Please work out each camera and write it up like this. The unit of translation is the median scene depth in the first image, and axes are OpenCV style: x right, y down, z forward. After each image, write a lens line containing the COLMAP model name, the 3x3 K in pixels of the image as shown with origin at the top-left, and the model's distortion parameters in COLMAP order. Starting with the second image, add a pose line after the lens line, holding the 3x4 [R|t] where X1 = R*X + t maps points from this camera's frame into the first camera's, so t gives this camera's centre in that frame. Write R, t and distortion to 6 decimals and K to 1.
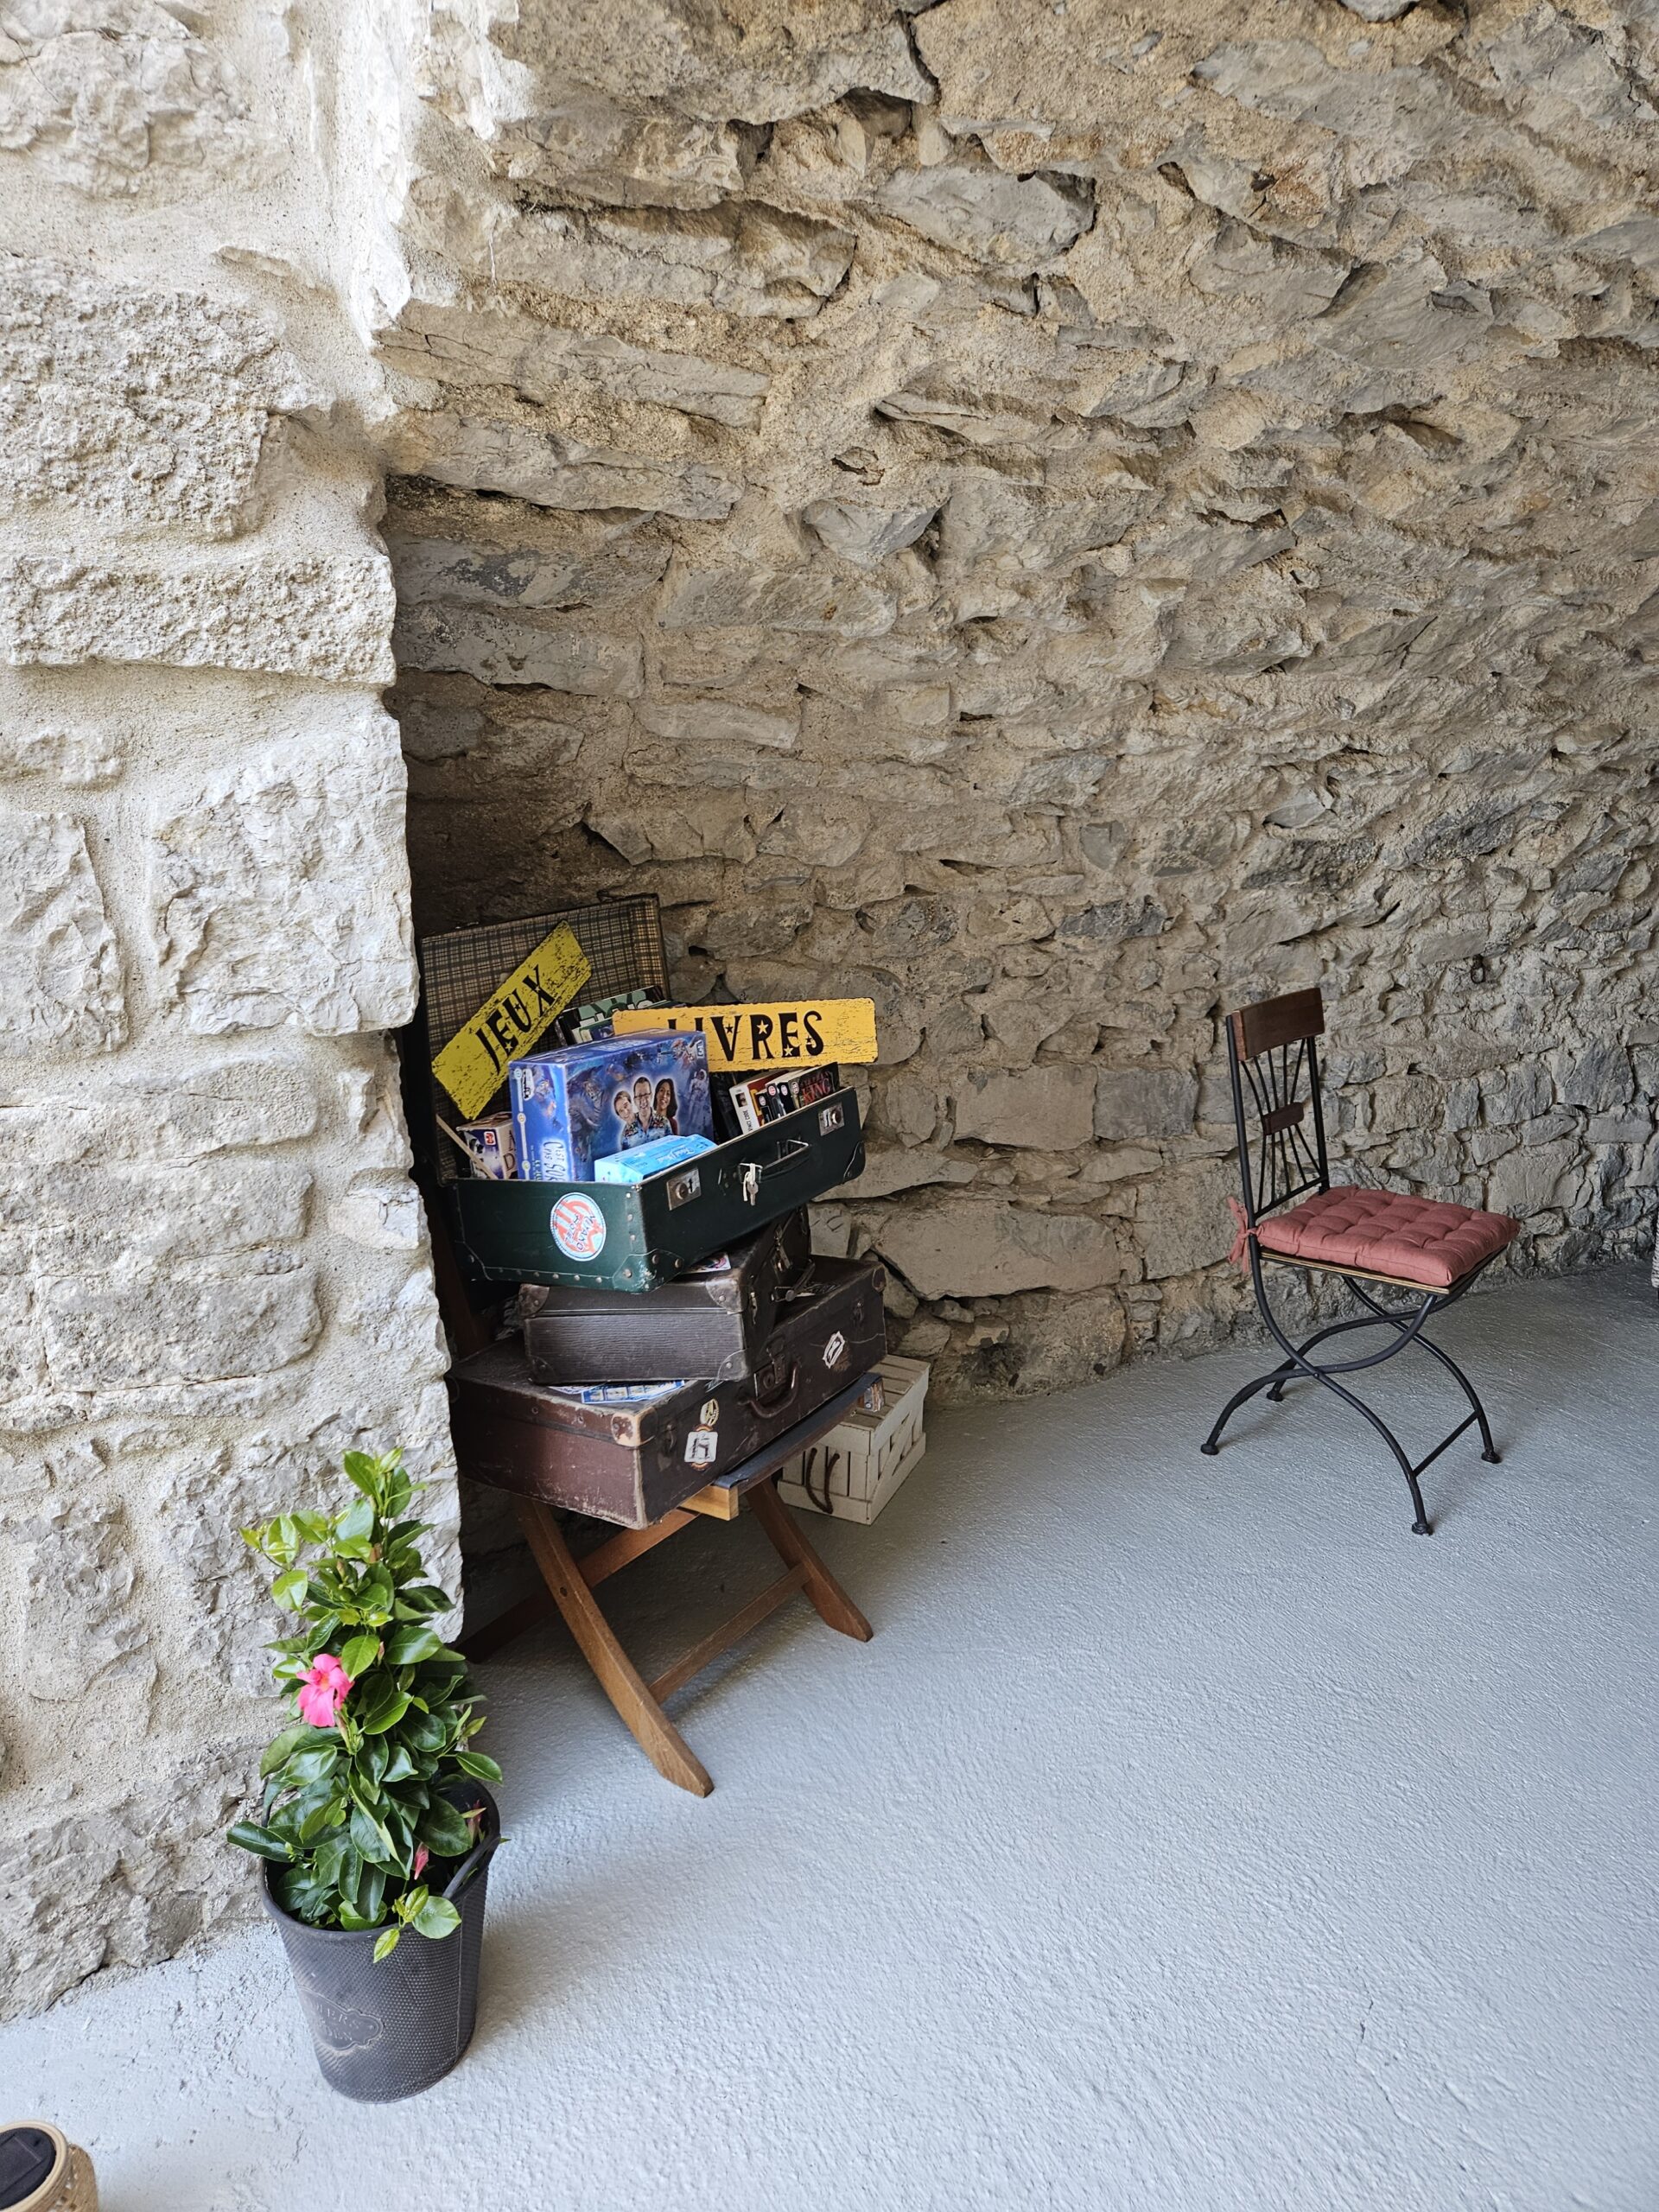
lens RADIAL K [[1472.3, 0, 825.7], [0, 1472.3, 1099.5], [0, 0, 1]] dist [0.043543, -0.018416]
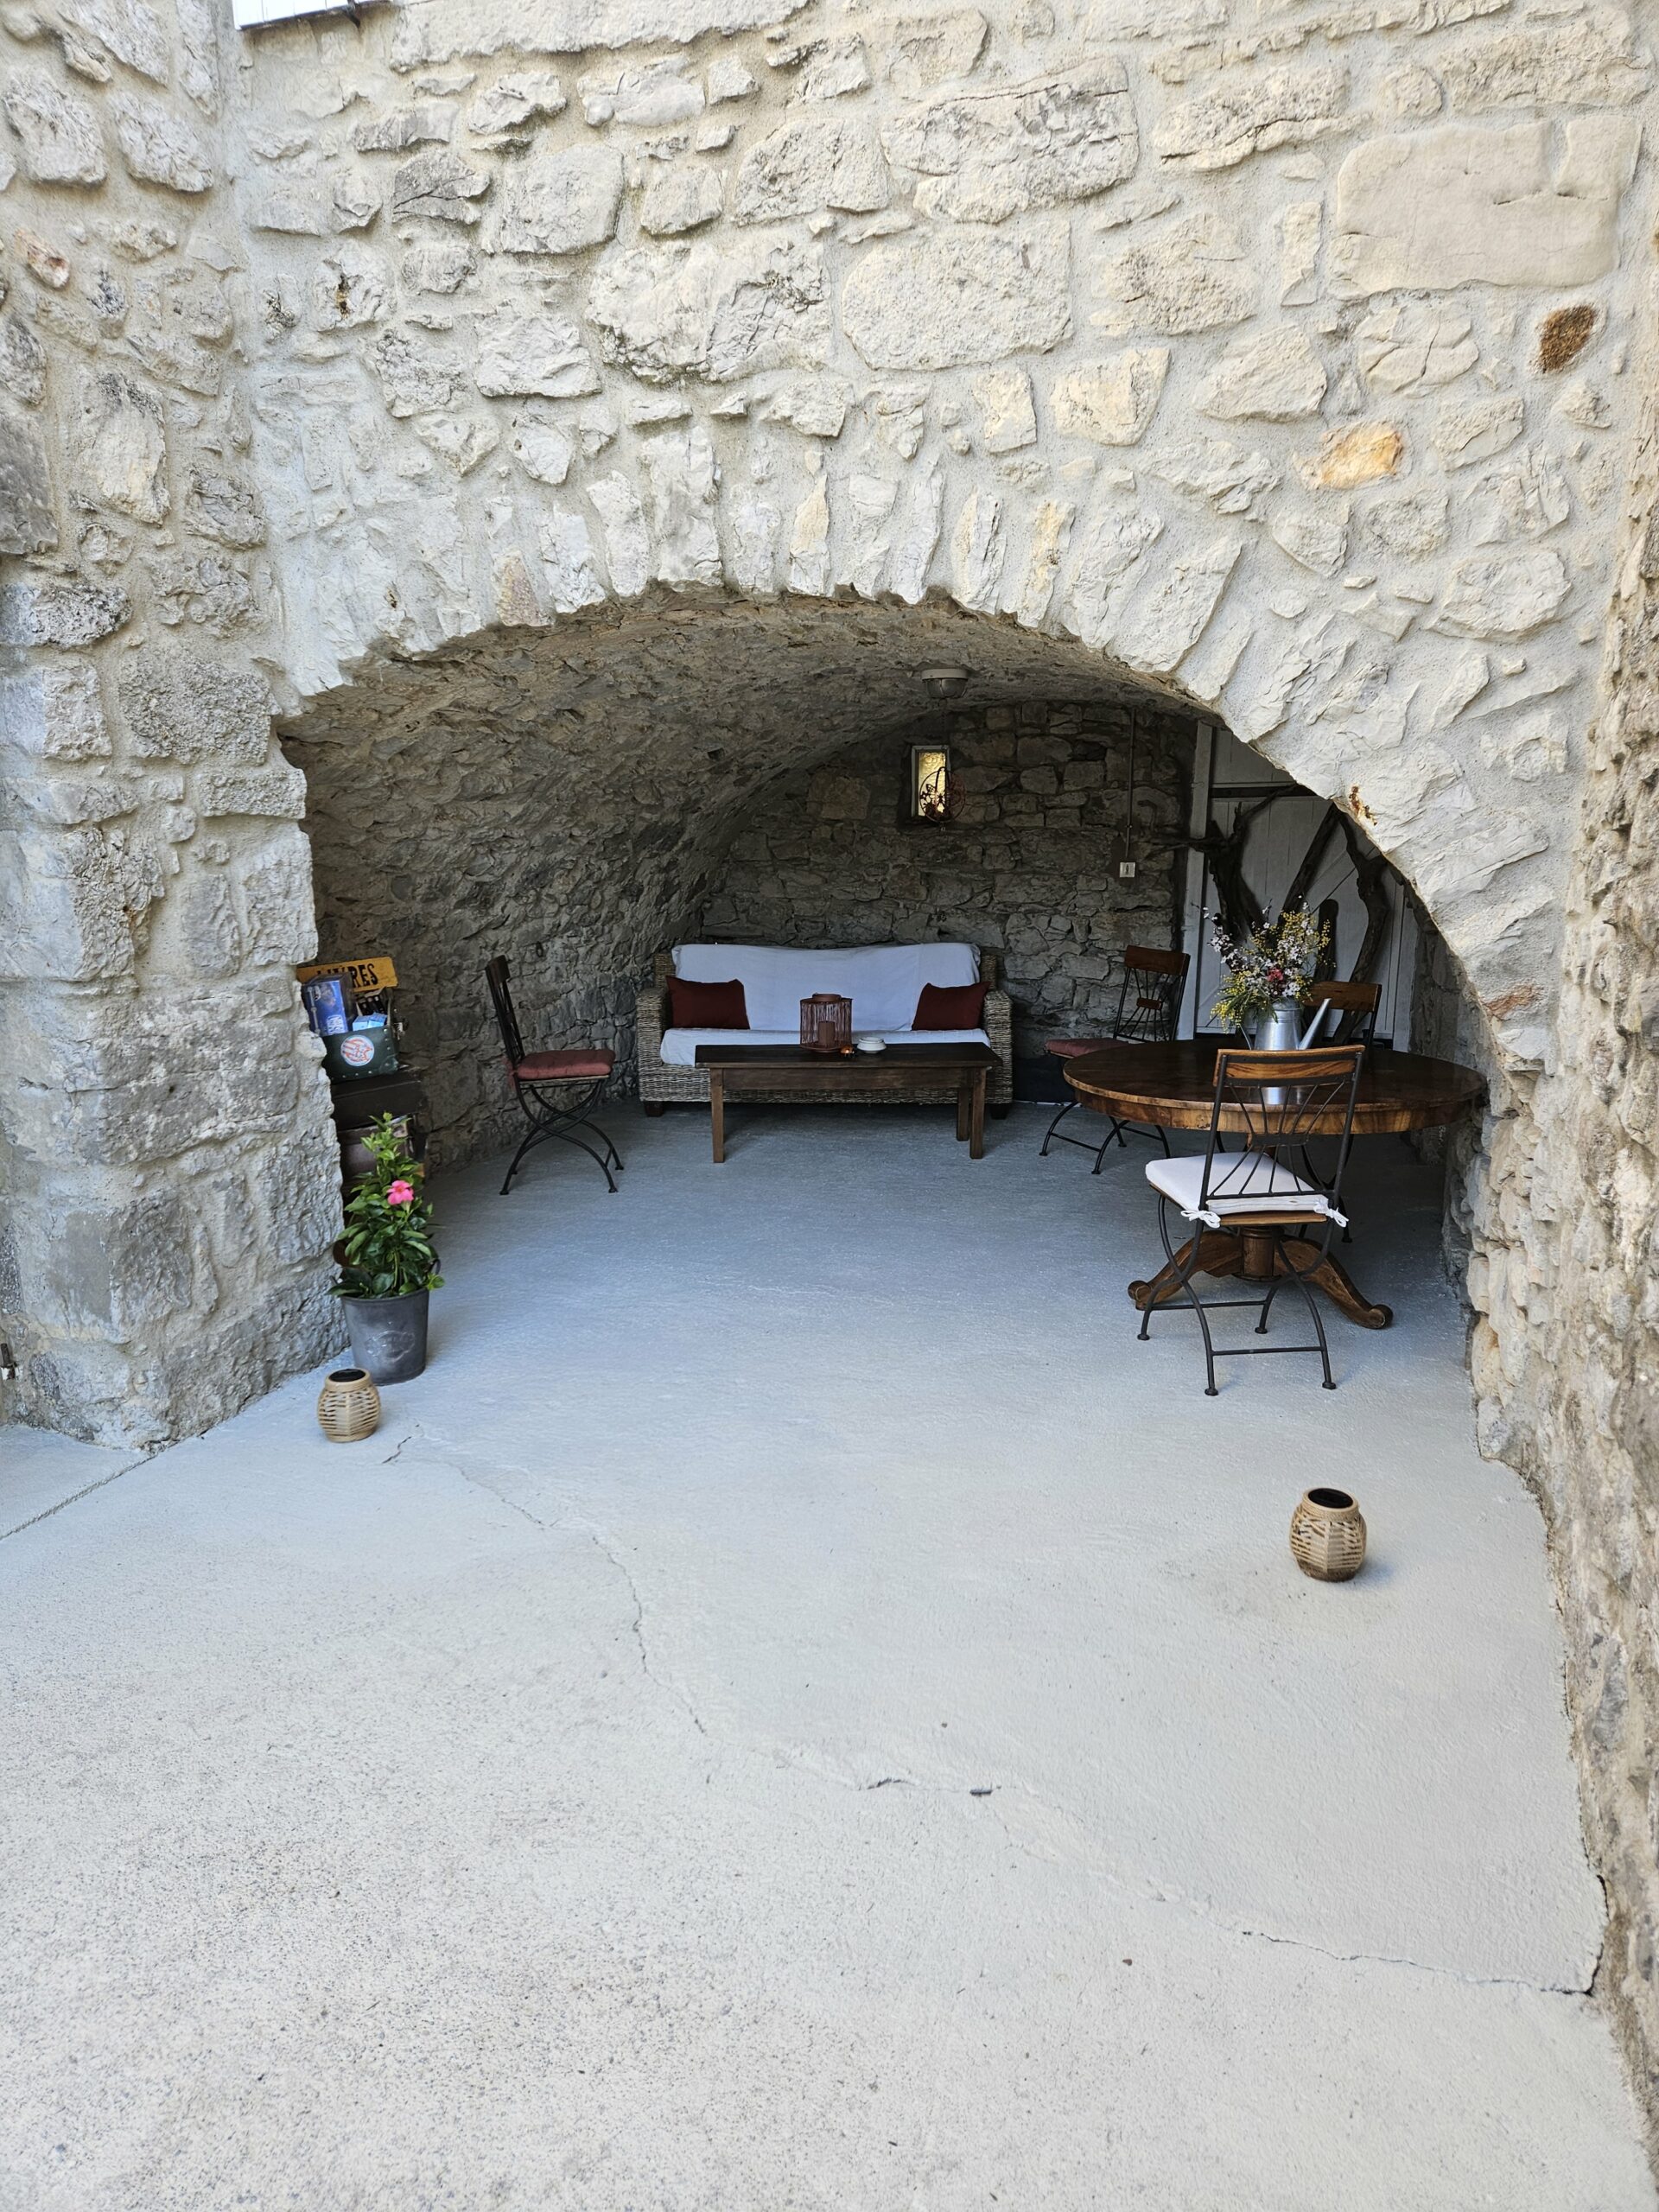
lens RADIAL K [[1472.3, 0, 828.6], [0, 1472.3, 1108.4], [0, 0, 1]] dist [0.043543, -0.018416]
pose [[0.697278, -0.151637, 0.700578, -1.216704], [0.182717, 0.982682, 0.030840, 0.225870], [-0.693122, 0.106504, 0.712909, -1.074073]]
